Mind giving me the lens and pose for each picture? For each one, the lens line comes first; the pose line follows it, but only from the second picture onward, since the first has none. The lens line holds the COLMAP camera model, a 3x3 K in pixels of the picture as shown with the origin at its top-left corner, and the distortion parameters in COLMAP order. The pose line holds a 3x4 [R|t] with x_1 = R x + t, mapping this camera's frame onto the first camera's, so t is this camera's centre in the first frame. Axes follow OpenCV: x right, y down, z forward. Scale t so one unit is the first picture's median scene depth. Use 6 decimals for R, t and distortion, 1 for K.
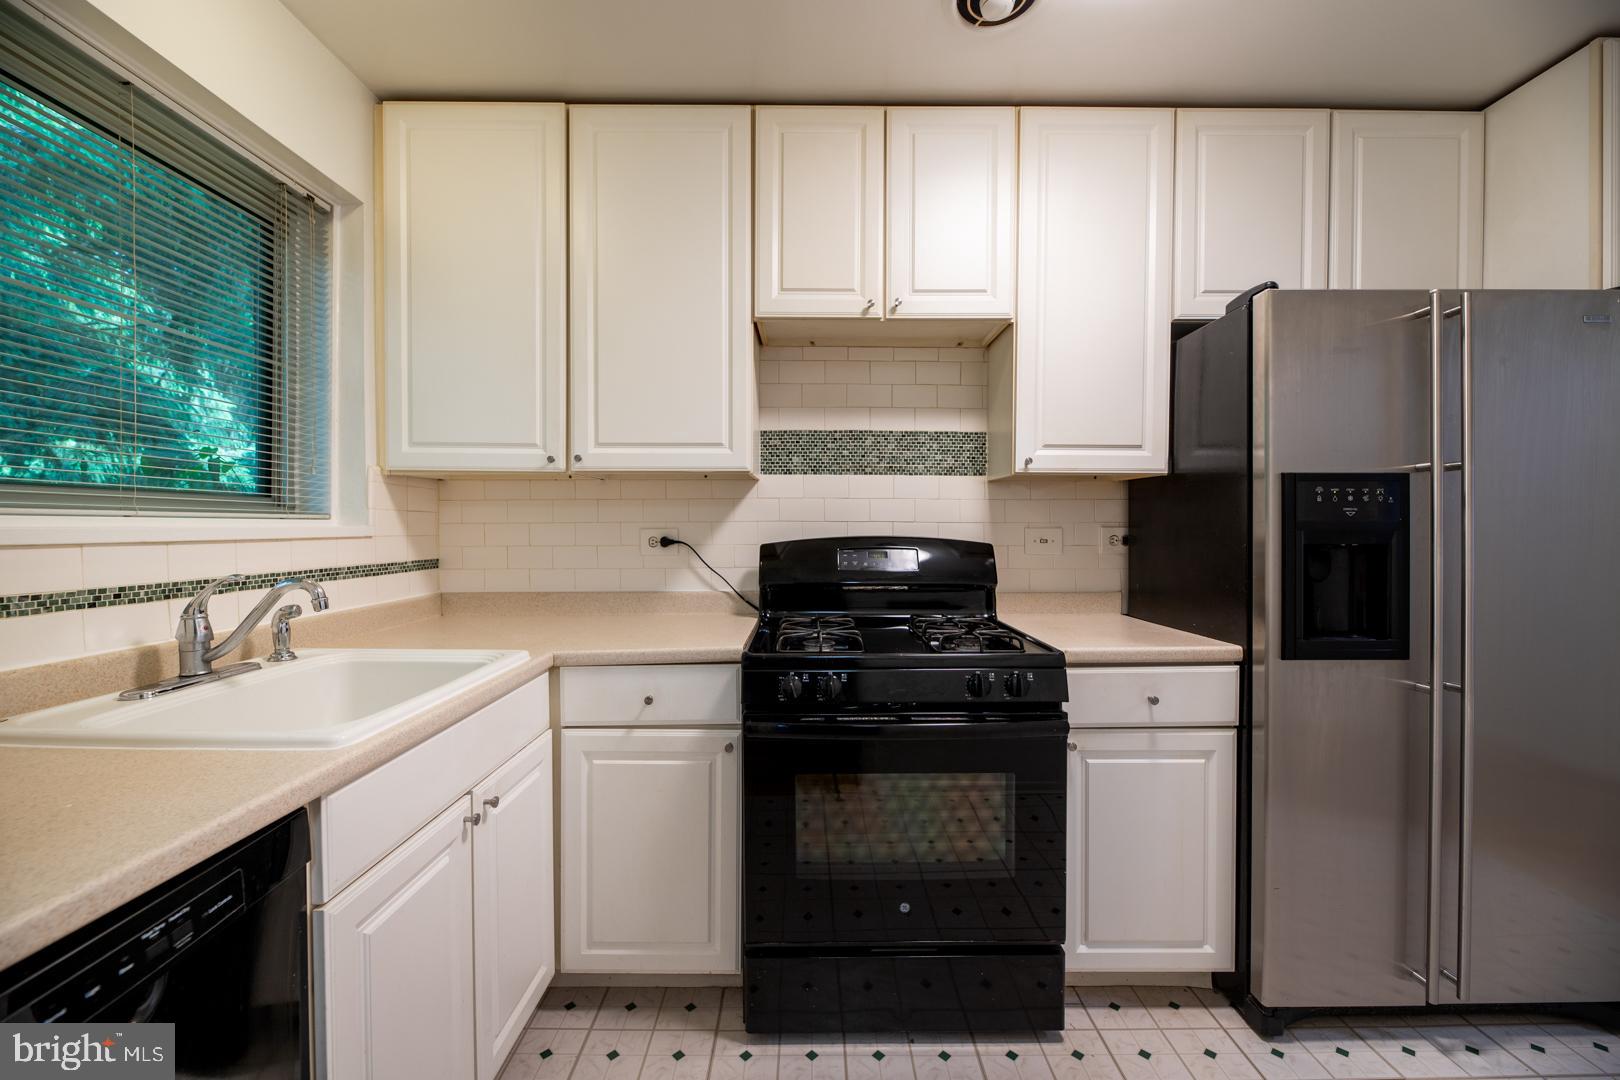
lens RADIAL K [[661.7, 0, 810.0], [0, 661.7, 540.0], [0, 0, 1]] dist [-0.003797, -0.000373]
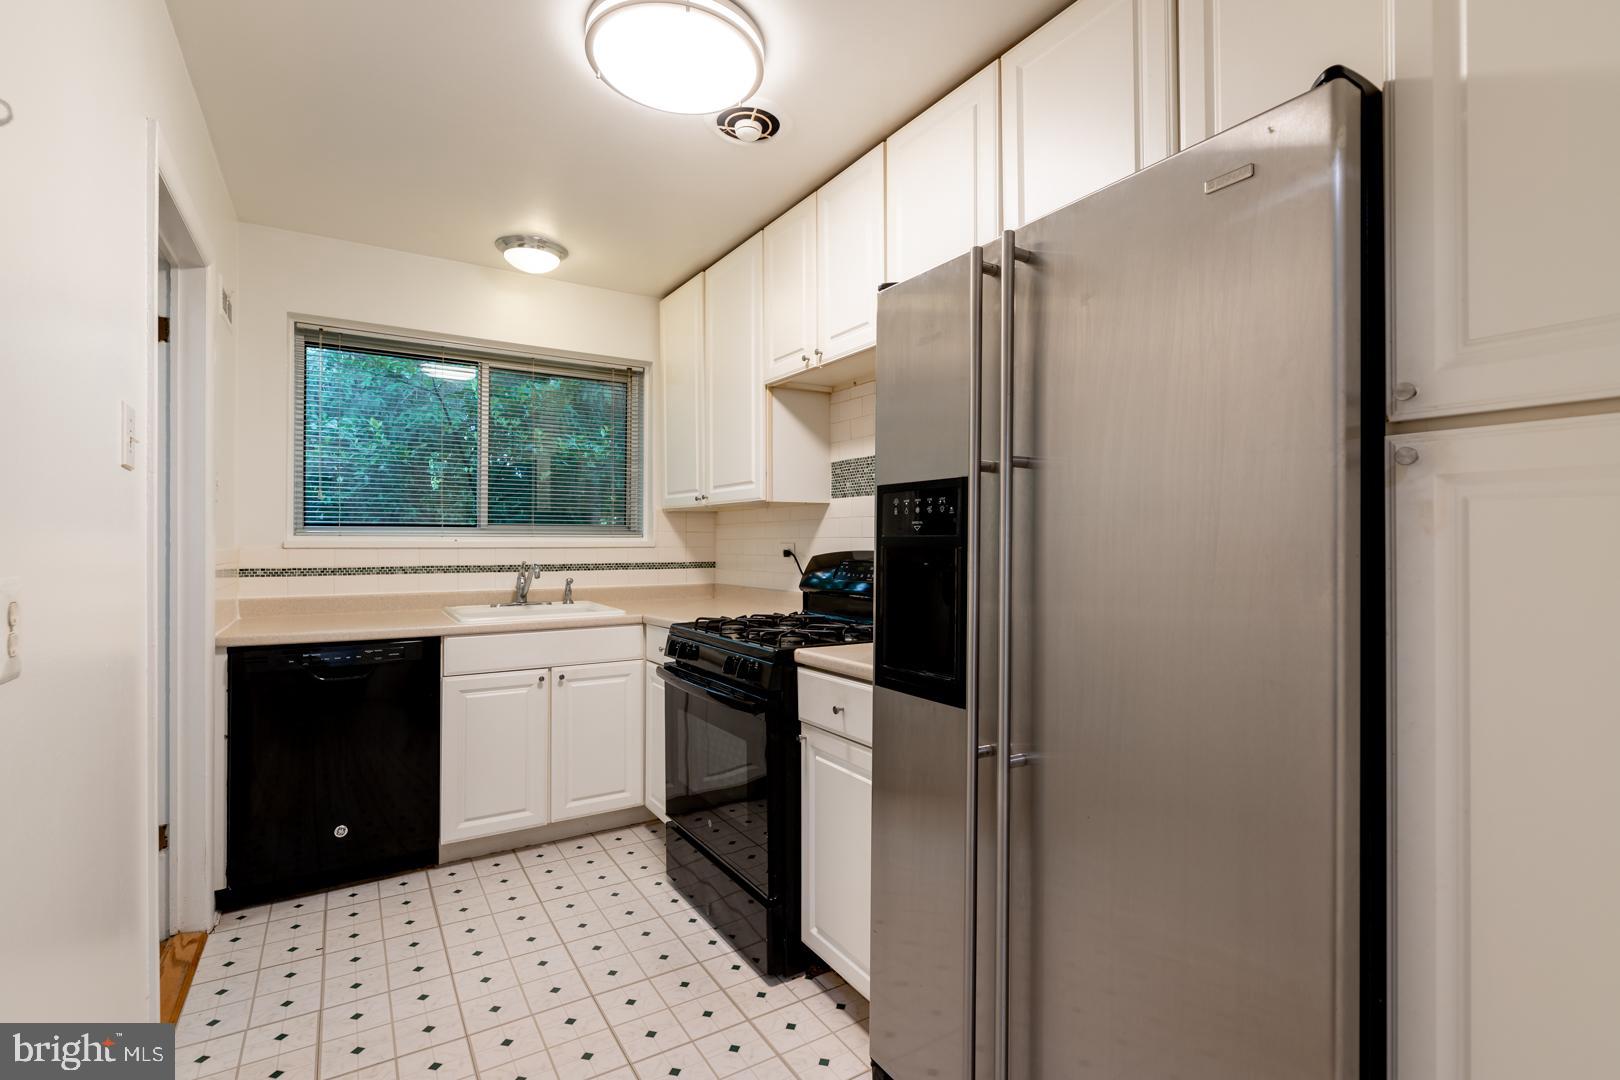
lens RADIAL K [[769.0, 0, 810.0], [0, 769.0, 540.0], [0, 0, 1]] dist [0.000182, 0.000012]
pose [[0.515682, -0.000446, -0.856780, 1.338926], [-0.018795, 0.999753, -0.011833, -0.007367], [0.856574, 0.022205, 0.515546, 0.293337]]
